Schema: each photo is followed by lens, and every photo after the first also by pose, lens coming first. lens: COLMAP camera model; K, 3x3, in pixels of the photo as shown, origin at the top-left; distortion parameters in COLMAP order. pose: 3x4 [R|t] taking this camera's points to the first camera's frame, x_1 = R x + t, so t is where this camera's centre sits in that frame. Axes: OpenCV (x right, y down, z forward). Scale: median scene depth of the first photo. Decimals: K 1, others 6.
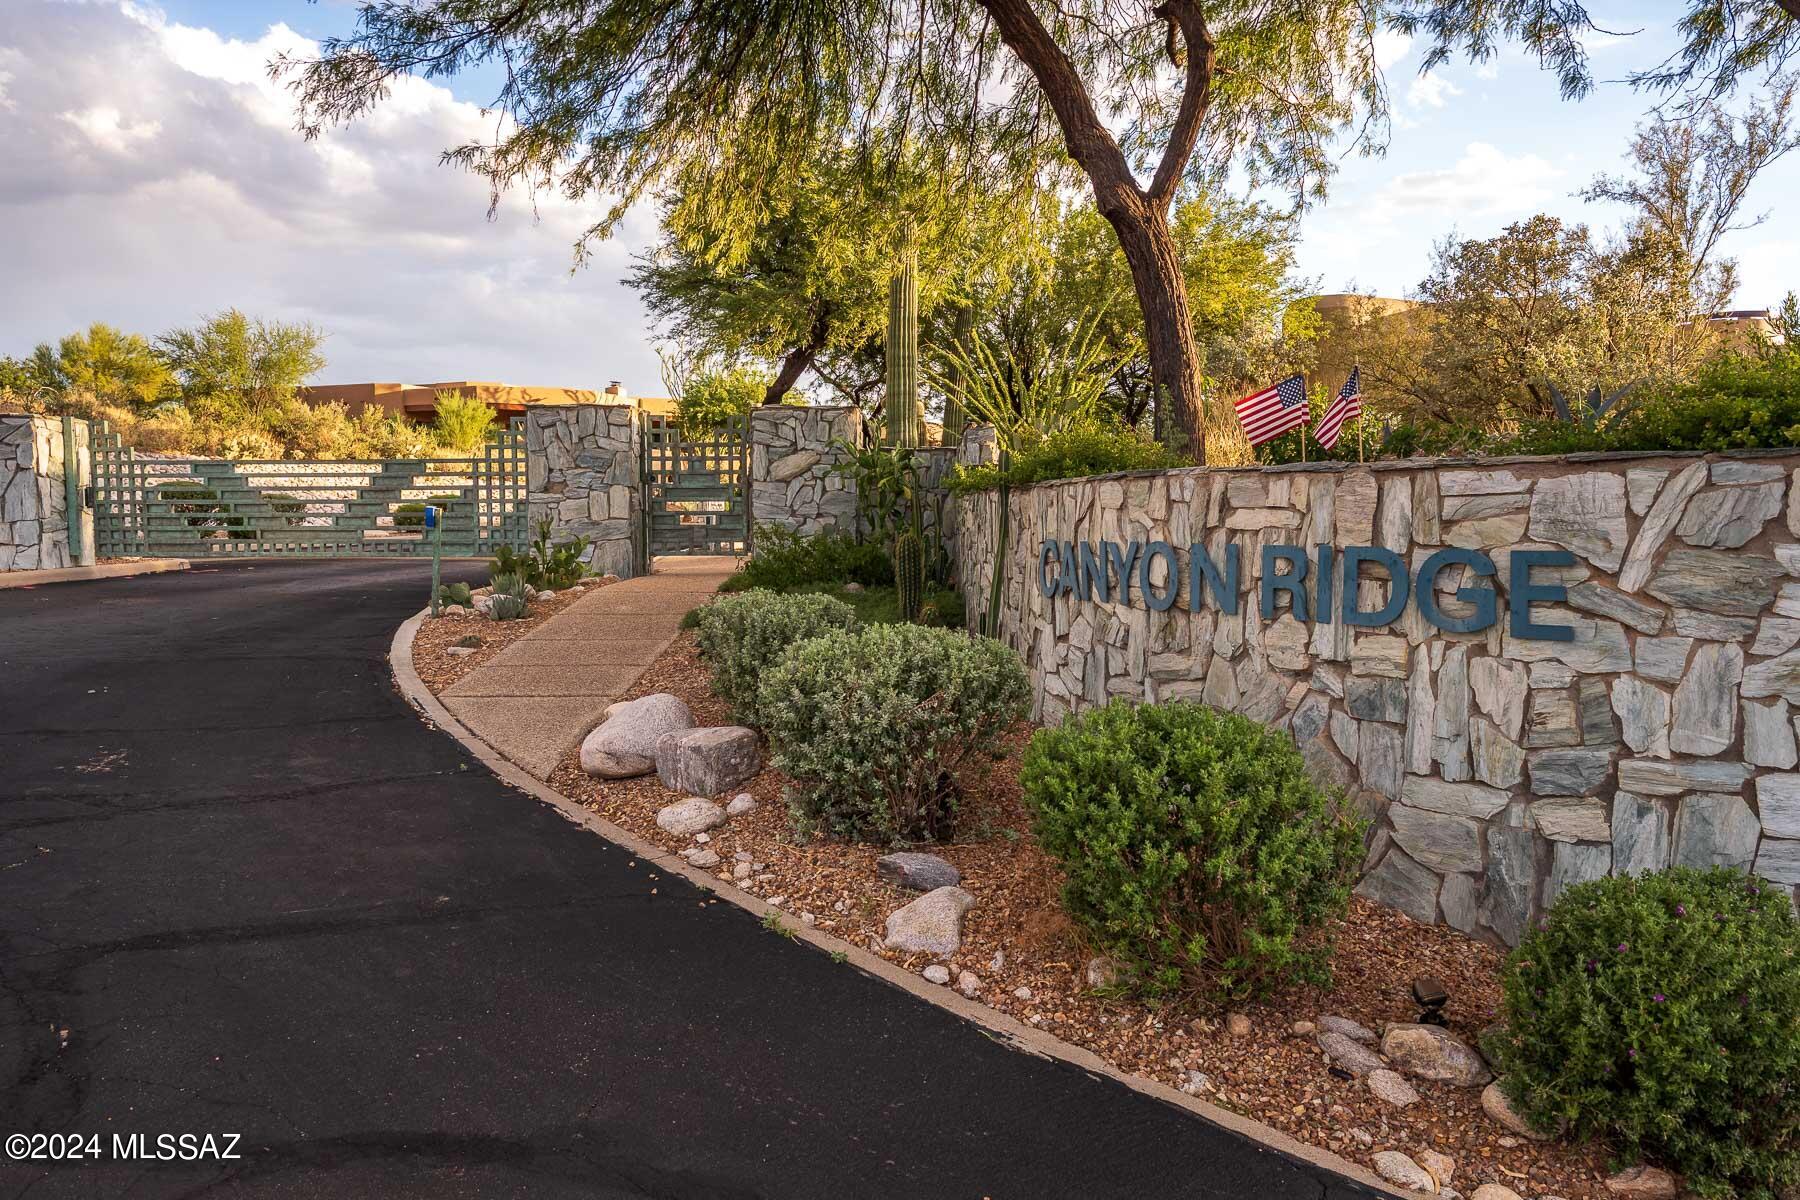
lens RADIAL K [[1247.1, 0, 899.7], [0, 1247.1, 602.8], [0, 0, 1]] dist [-0.002002, -0.000644]
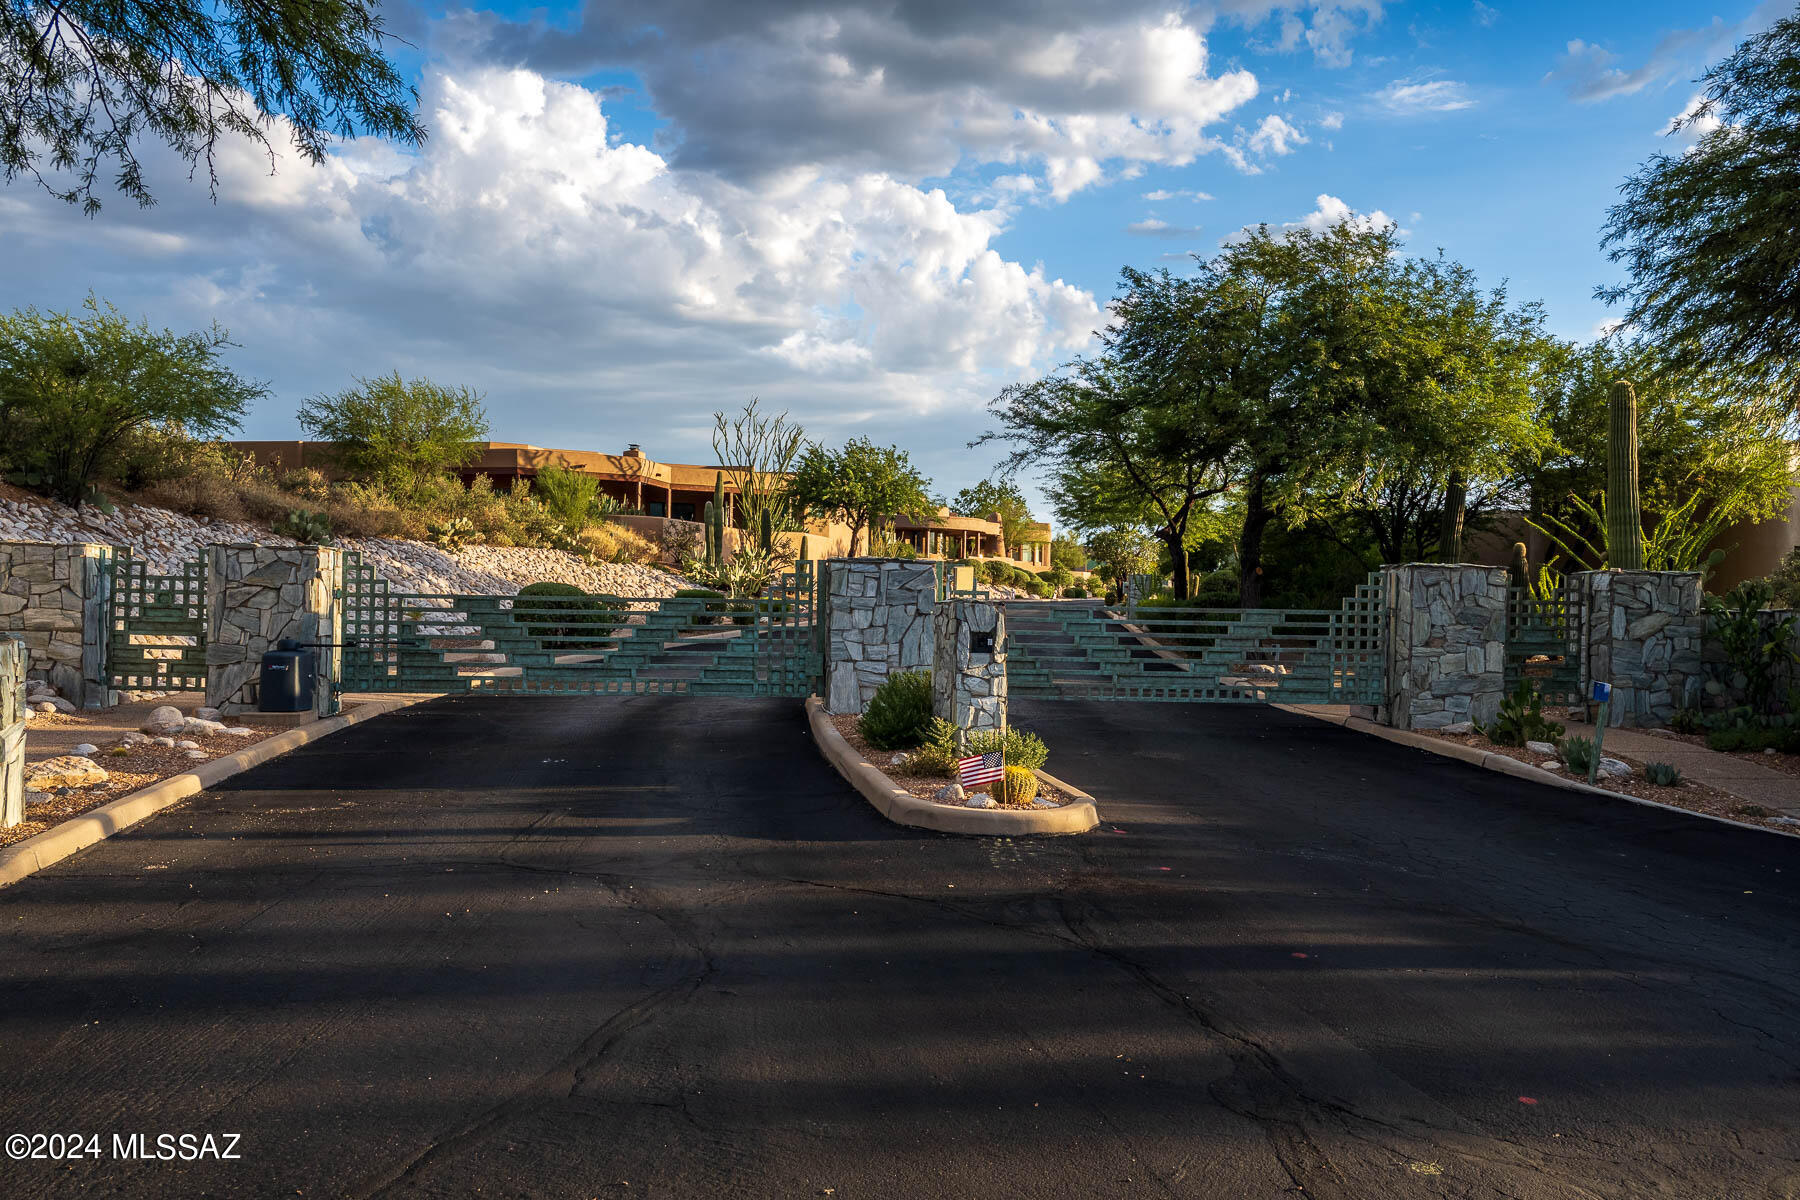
lens RADIAL K [[1444.7, 0, 900.2], [0, 1444.7, 595.9], [0, 0, 1]] dist [-0.000932, -0.000313]
pose [[0.990576, 0.019669, 0.135544, -0.900513], [-0.011478, 0.998075, -0.060948, -0.051671], [-0.136482, 0.058818, 0.988895, -0.159861]]
